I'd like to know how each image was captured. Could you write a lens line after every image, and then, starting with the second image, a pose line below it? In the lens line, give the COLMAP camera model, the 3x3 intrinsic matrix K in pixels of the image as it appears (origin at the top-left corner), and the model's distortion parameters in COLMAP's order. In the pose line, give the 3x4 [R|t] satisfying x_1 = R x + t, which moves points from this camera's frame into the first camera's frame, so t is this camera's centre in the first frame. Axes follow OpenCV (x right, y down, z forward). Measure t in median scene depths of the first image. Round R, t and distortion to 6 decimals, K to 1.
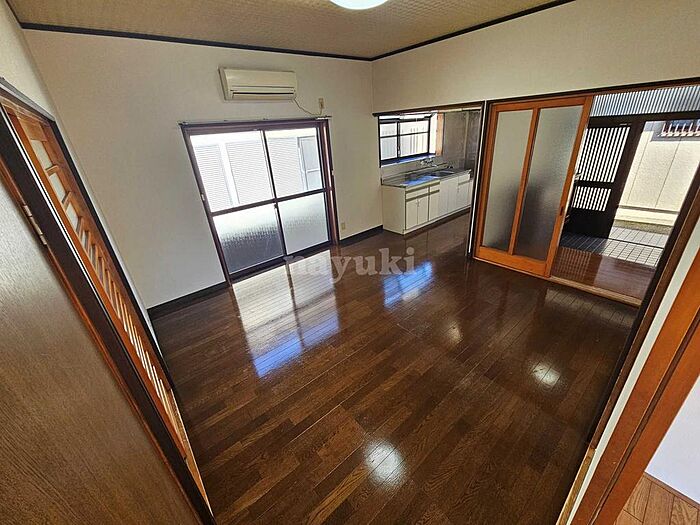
lens RADIAL K [[288.4, 0, 350.6], [0, 288.4, 259.6], [0, 0, 1]] dist [0.003730, 0.000344]
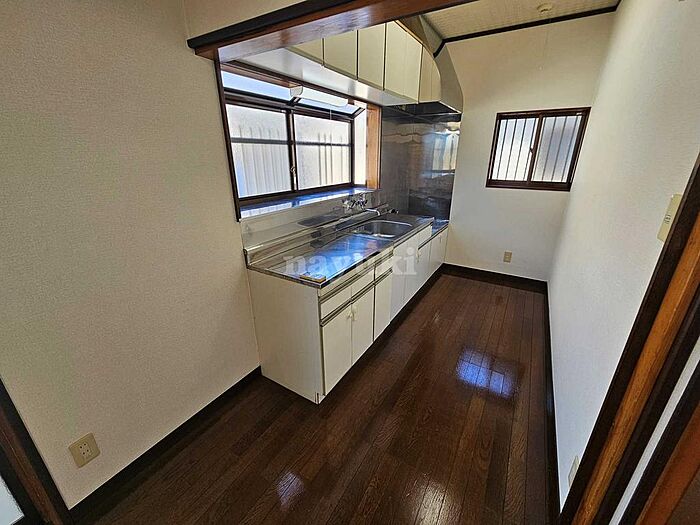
lens RADIAL K [[288.4, 0, 347.1], [0, 288.4, 259.4], [0, 0, 1]] dist [0.003730, 0.000344]
pose [[0.951089, -0.039513, 0.306378, 0.100780], [0.071131, 0.993147, -0.092728, -0.198411], [-0.300615, 0.109986, 0.947383, 0.554900]]
